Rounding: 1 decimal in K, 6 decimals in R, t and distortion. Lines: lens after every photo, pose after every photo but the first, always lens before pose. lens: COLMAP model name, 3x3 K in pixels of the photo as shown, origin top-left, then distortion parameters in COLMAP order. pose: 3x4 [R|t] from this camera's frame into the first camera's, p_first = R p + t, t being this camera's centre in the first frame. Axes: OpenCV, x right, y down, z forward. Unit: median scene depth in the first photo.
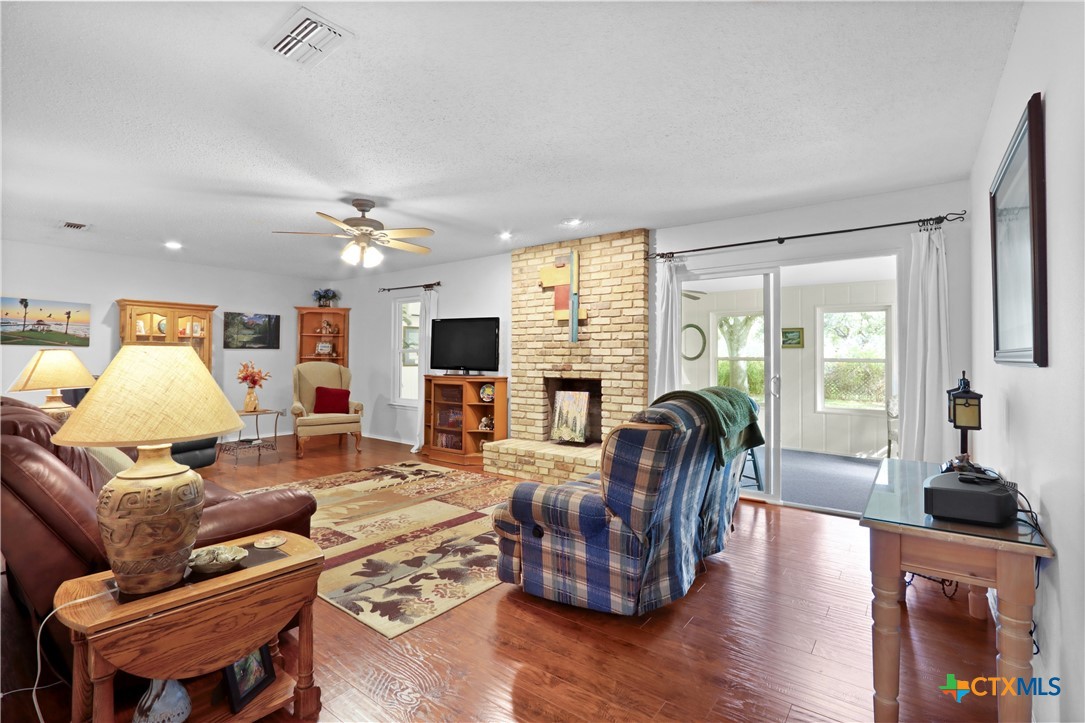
lens RADIAL K [[518.9, 0, 524.2], [0, 518.9, 345.4], [0, 0, 1]] dist [-0.022047, 0.000622]
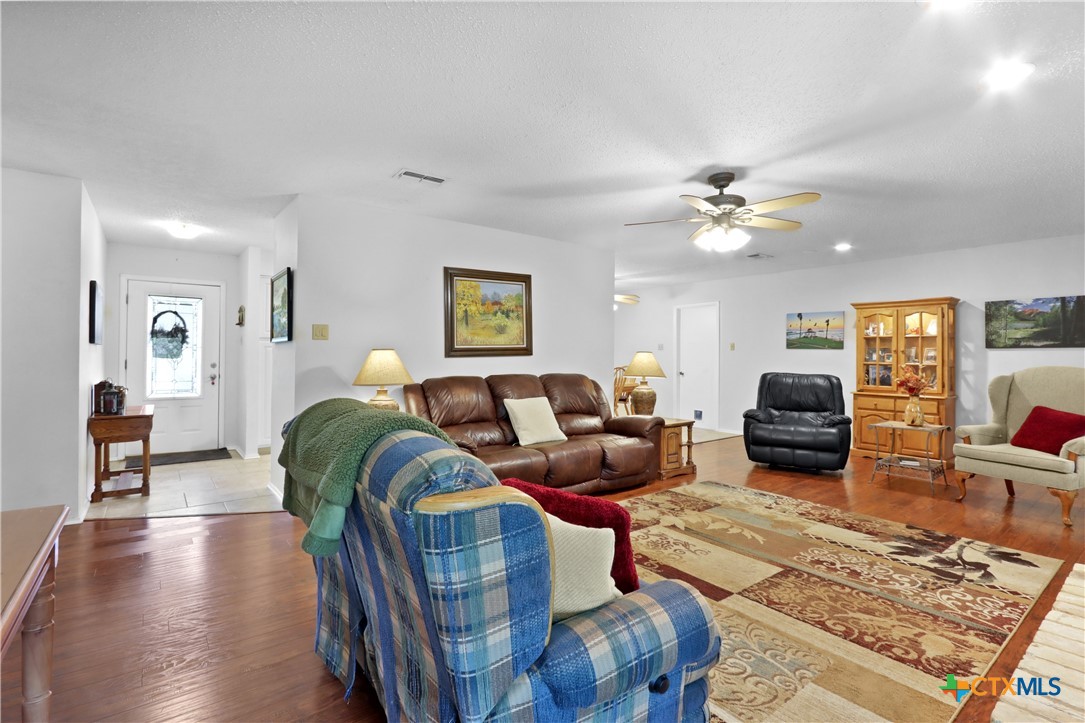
lens RADIAL K [[515.8, 0, 543.2], [0, 515.8, 353.1], [0, 0, 1]] dist [-0.018474, 0.000056]
pose [[-0.258424, -0.007805, -0.966000, 0.446274], [0.013960, 0.999833, -0.011813, 0.016643], [0.965931, -0.016539, -0.258271, 0.705151]]
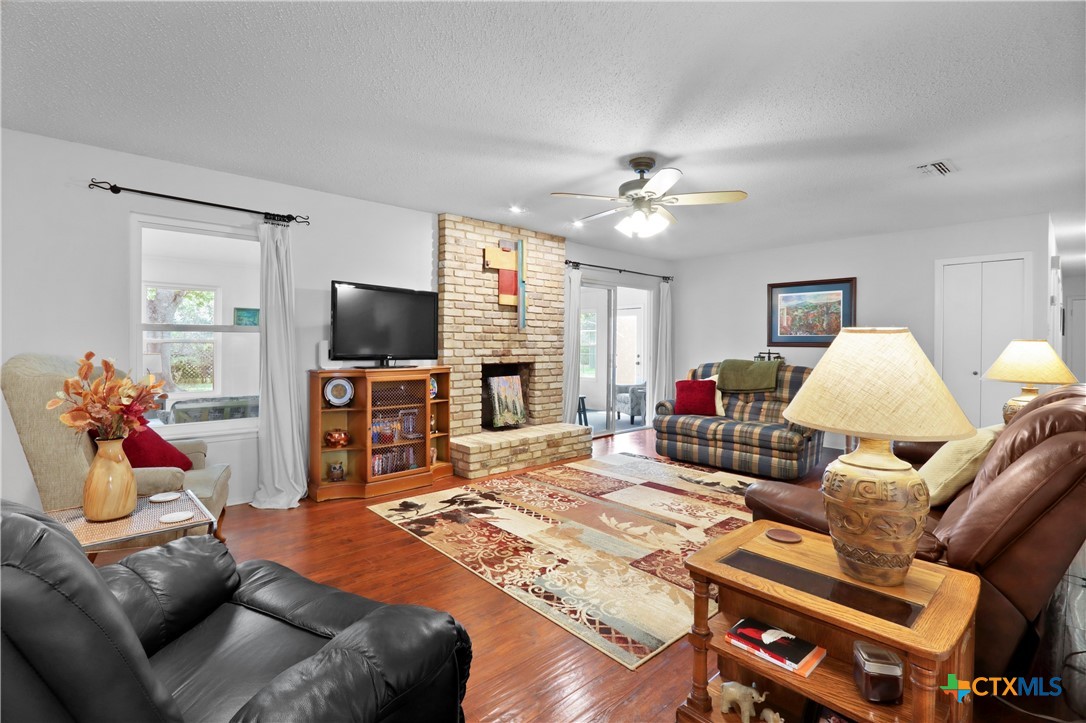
lens RADIAL K [[500.0, 0, 567.6], [0, 500.0, 344.0], [0, 0, 1]] dist [-0.017705, -0.000011]
pose [[0.140772, -0.001979, 0.990040, -0.867592], [-0.028003, 0.999590, 0.005980, 0.016920], [-0.989646, -0.028566, 0.140659, 0.757559]]
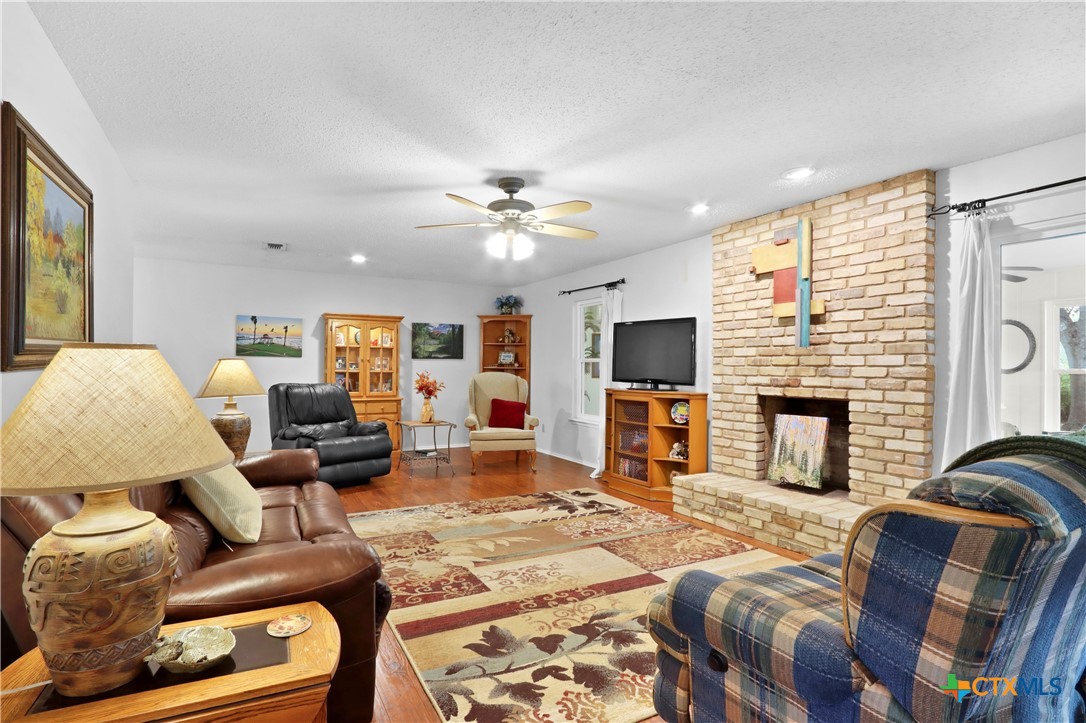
lens RADIAL K [[525.6, 0, 498.8], [0, 525.6, 362.9], [0, 0, 1]] dist [-0.014881, 0.001221]
pose [[0.902152, -0.000706, -0.431417, 0.027611], [0.006245, 0.999915, 0.011423, 0.004648], [0.431372, -0.013000, 0.902080, 0.168291]]
